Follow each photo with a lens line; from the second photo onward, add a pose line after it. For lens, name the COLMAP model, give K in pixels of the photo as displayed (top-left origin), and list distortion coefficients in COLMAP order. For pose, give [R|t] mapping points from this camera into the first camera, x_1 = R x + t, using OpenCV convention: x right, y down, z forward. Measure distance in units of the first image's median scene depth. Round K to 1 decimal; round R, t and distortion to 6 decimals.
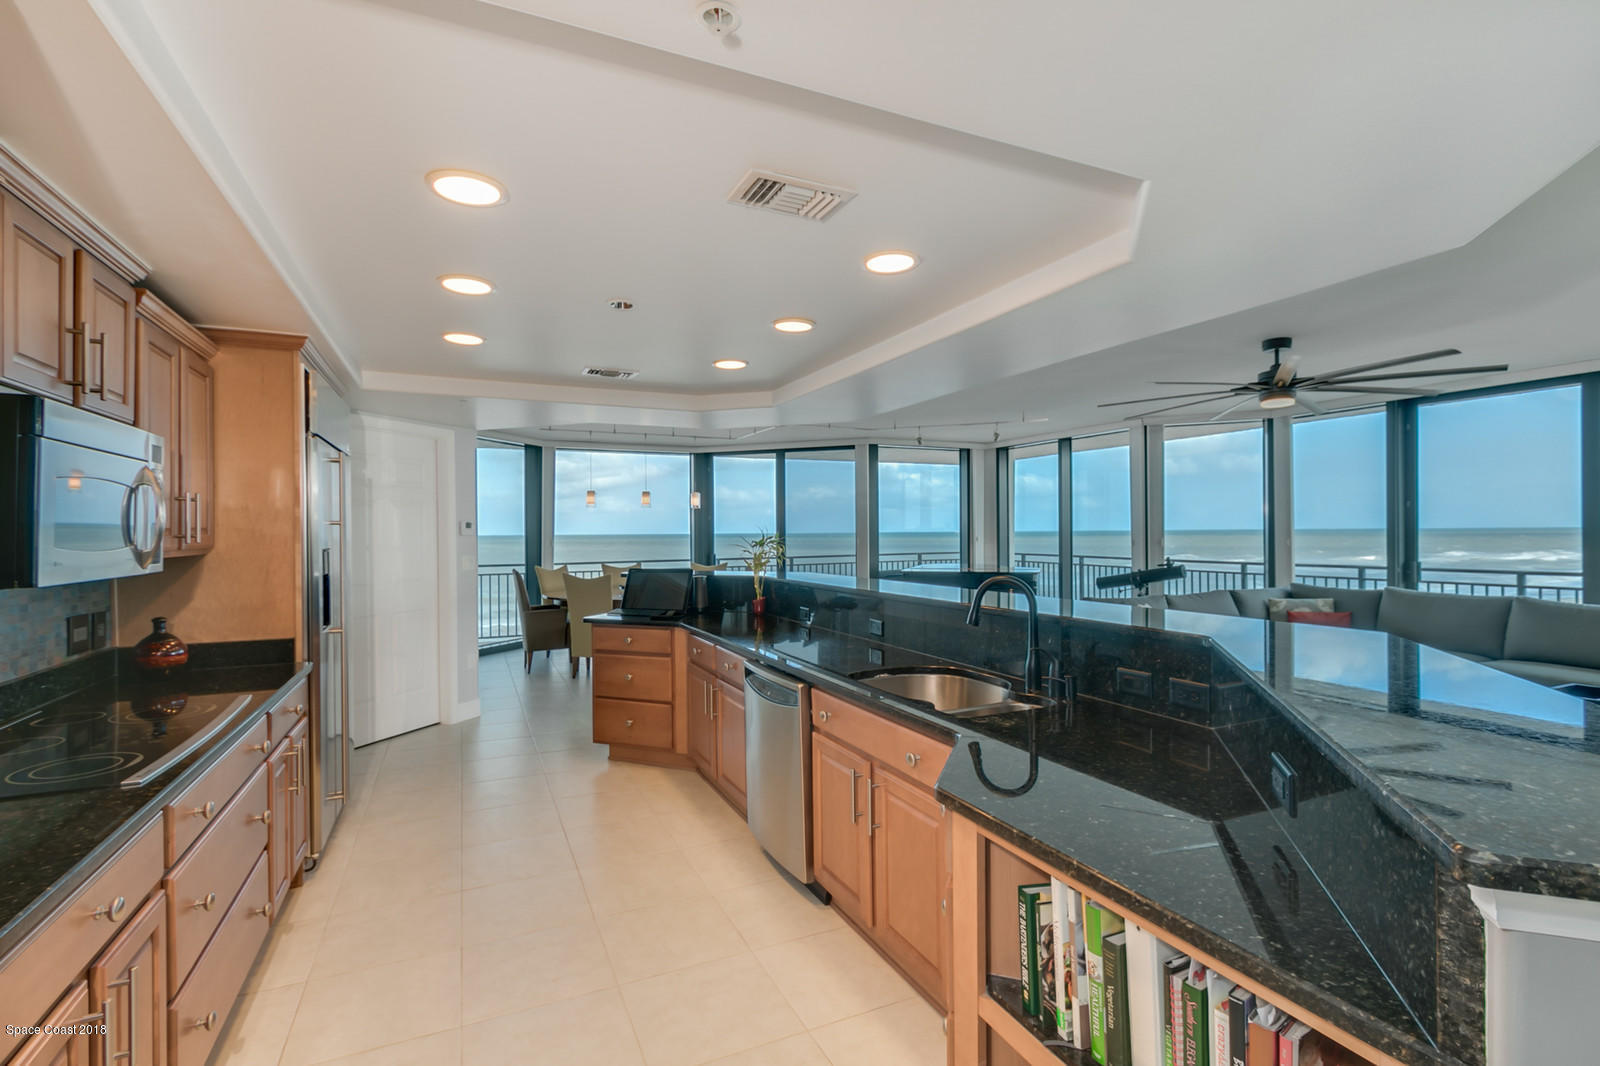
lens RADIAL K [[694.0, 0, 779.0], [0, 694.0, 533.5], [0, 0, 1]] dist [-0.000290, -0.000210]
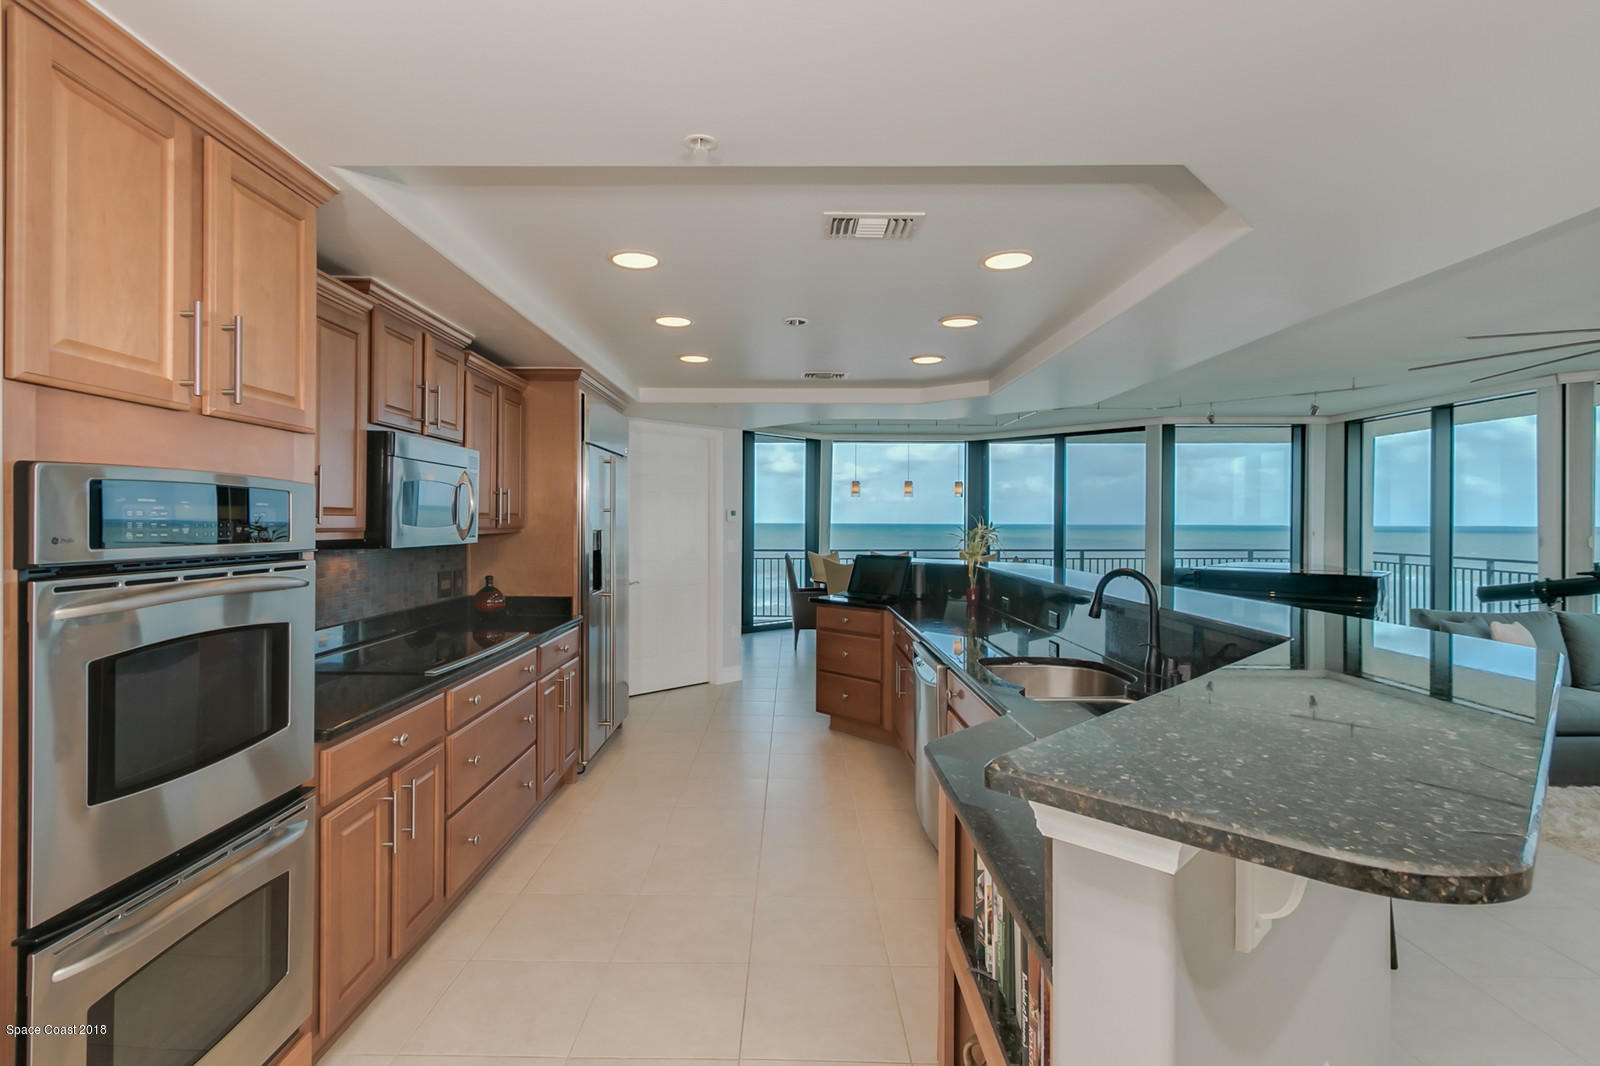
lens RADIAL K [[723.1, 0, 801.6], [0, 723.1, 524.3], [0, 0, 1]] dist [-0.001478, -0.000087]
pose [[0.913445, 0.013090, -0.406752, 0.164913], [-0.012301, 0.999914, 0.004555, 0.000220], [0.406777, 0.000843, 0.913527, -0.053929]]
